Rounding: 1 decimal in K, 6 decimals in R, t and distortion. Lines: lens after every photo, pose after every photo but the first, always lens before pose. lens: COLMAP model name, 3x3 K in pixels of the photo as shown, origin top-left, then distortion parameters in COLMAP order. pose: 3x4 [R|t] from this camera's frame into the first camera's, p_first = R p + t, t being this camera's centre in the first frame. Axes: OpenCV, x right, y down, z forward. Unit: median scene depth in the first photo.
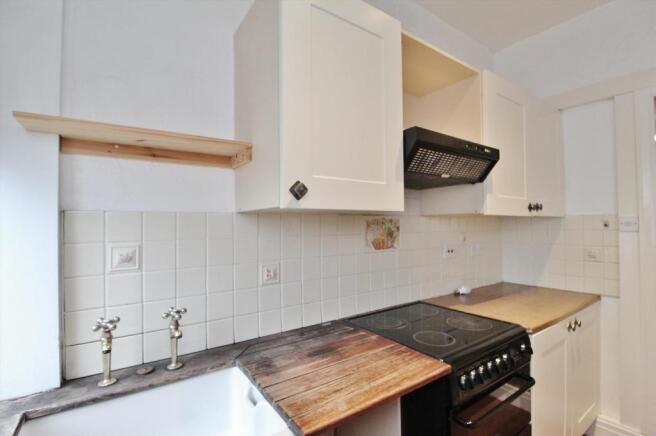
lens RADIAL K [[305.4, 0, 328.8], [0, 305.4, 219.6], [0, 0, 1]] dist [-0.003849, -0.000958]
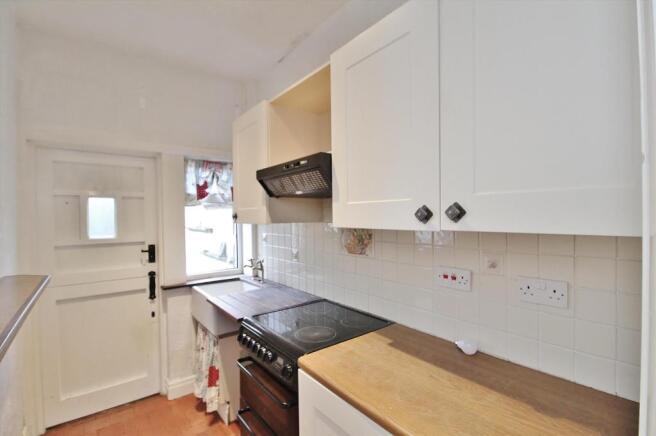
lens RADIAL K [[305.4, 0, 329.0], [0, 305.4, 217.5], [0, 0, 1]] dist [-0.003849, -0.000958]
pose [[0.056994, 0.012092, -0.998301, 1.234807], [0.031541, 0.999406, 0.013906, -0.049391], [0.997876, -0.032280, 0.056579, 0.842178]]
